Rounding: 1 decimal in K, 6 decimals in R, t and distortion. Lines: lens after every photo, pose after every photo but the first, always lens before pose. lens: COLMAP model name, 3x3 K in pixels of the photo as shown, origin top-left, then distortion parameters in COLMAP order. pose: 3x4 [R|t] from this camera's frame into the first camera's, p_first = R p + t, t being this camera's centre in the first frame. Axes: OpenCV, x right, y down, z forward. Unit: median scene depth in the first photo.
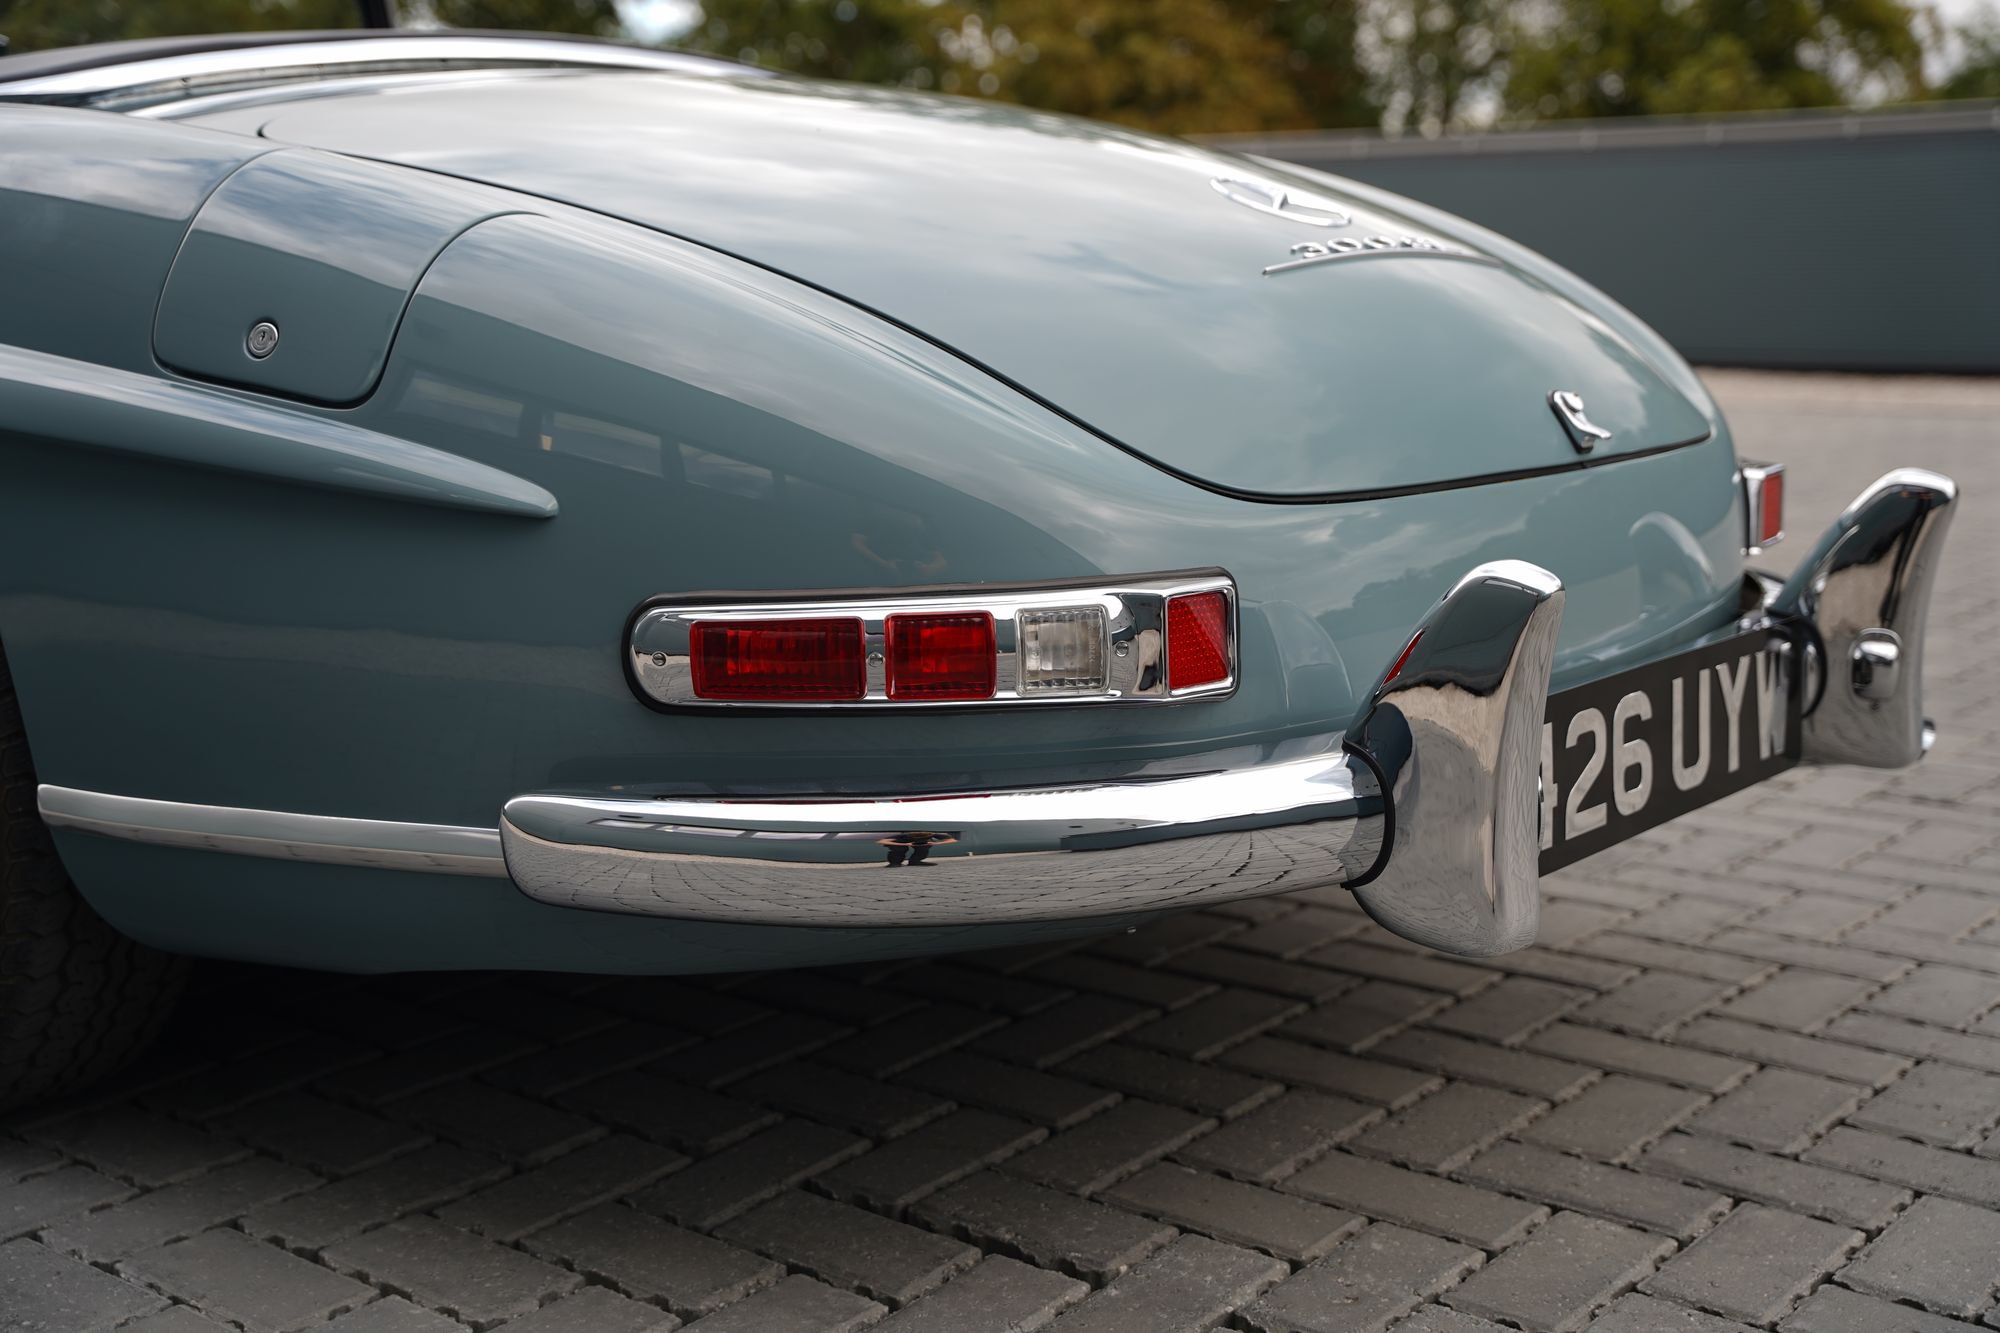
lens RADIAL K [[2477.0, 0, 1009.6], [0, 2477.0, 659.0], [0, 0, 1]] dist [0.000503, 0.271023]
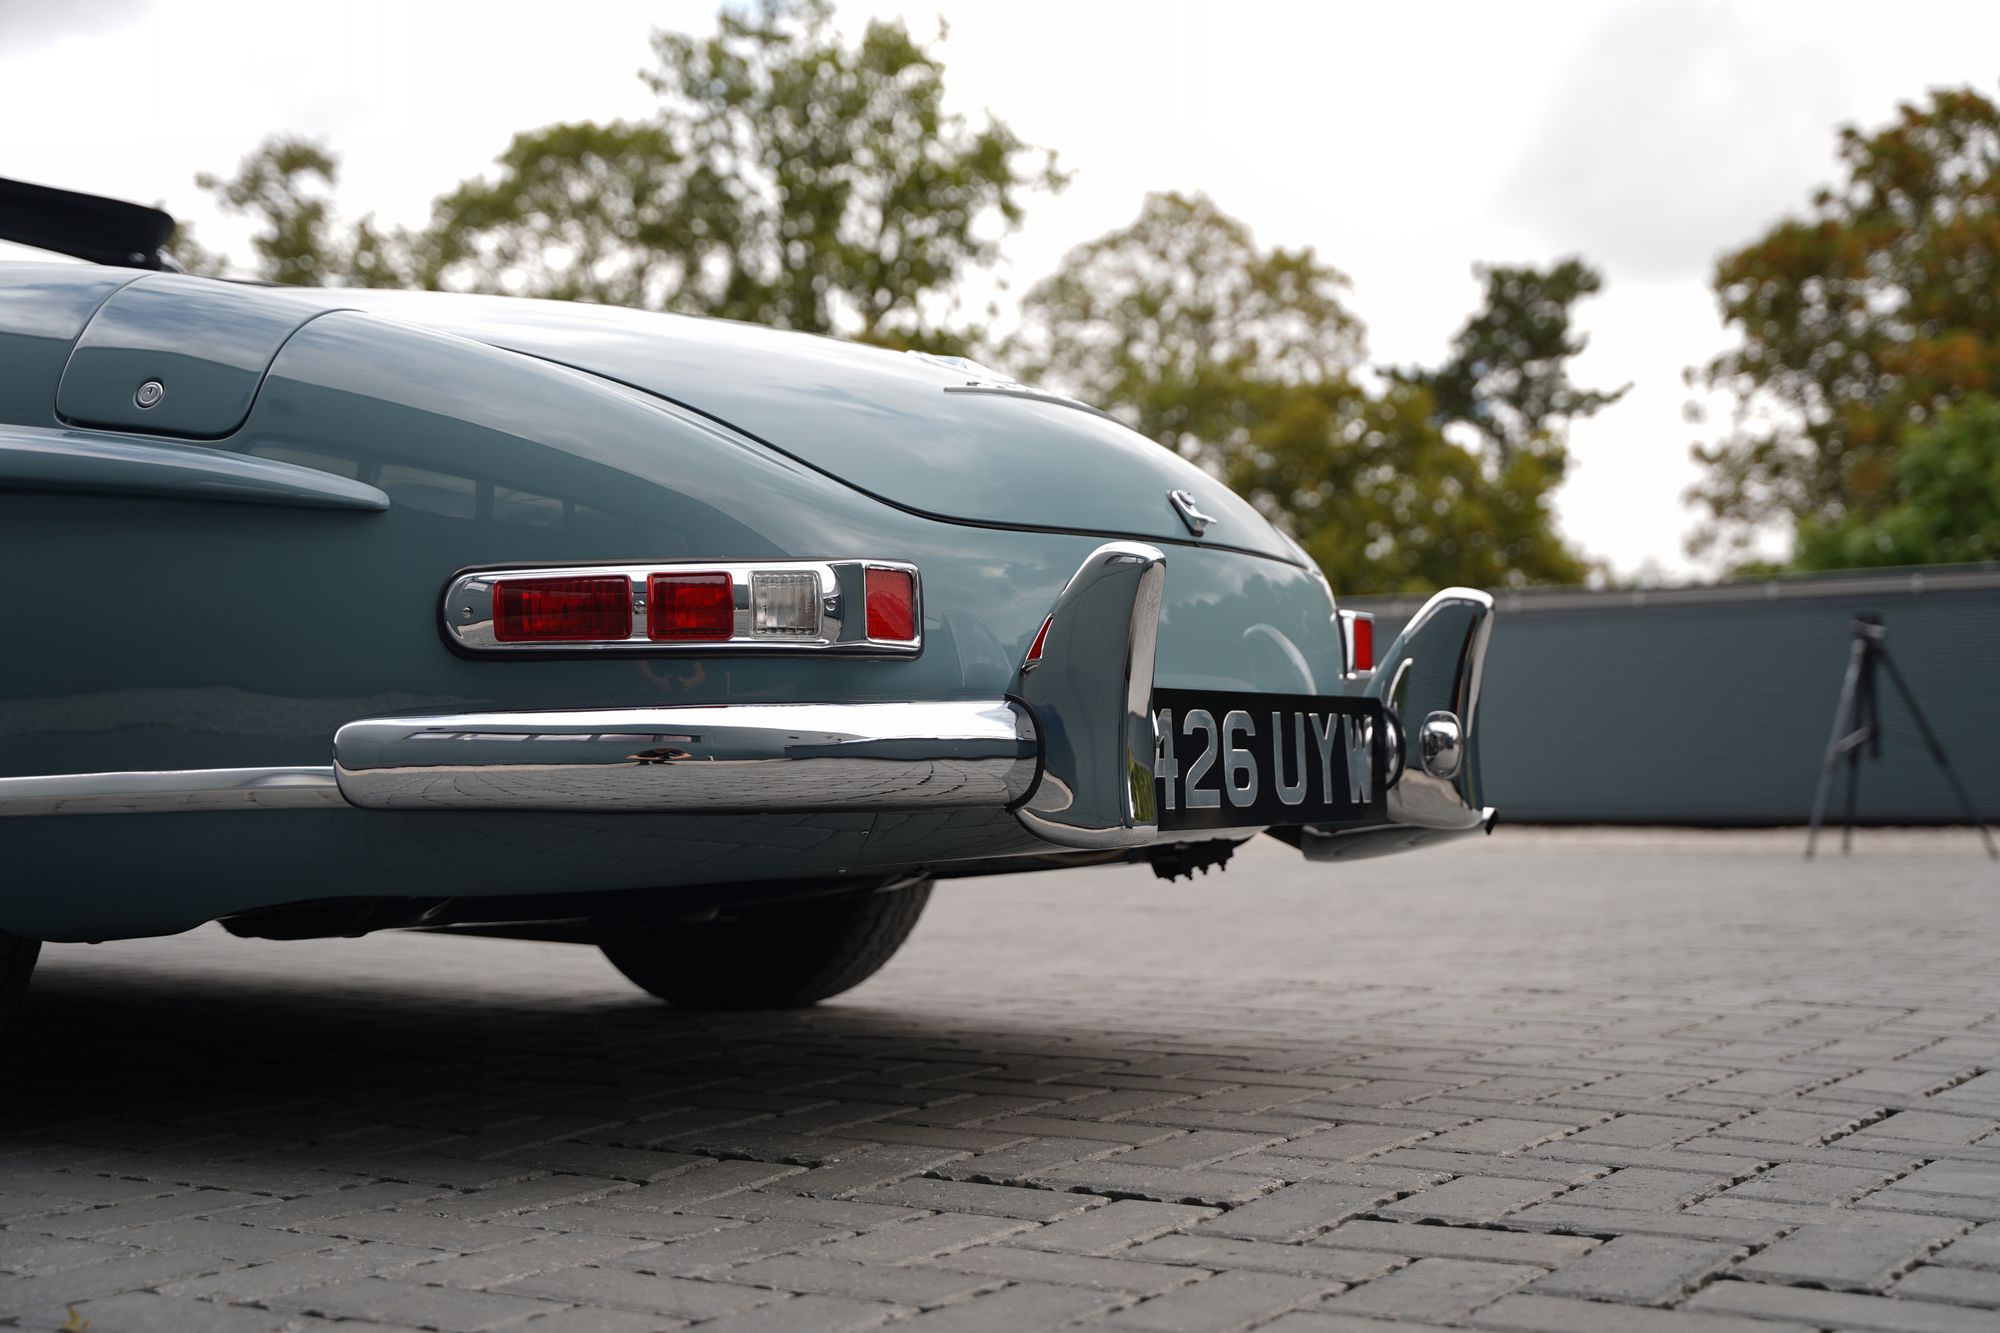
lens RADIAL K [[2483.0, 0, 1019.5], [0, 2483.0, 669.8], [0, 0, 1]] dist [-0.014501, 0.358296]
pose [[0.994226, 0.004777, 0.107198, 0.003539], [0.018247, 0.976932, -0.212768, 0.256864], [-0.105742, 0.213495, 0.971205, -0.222762]]
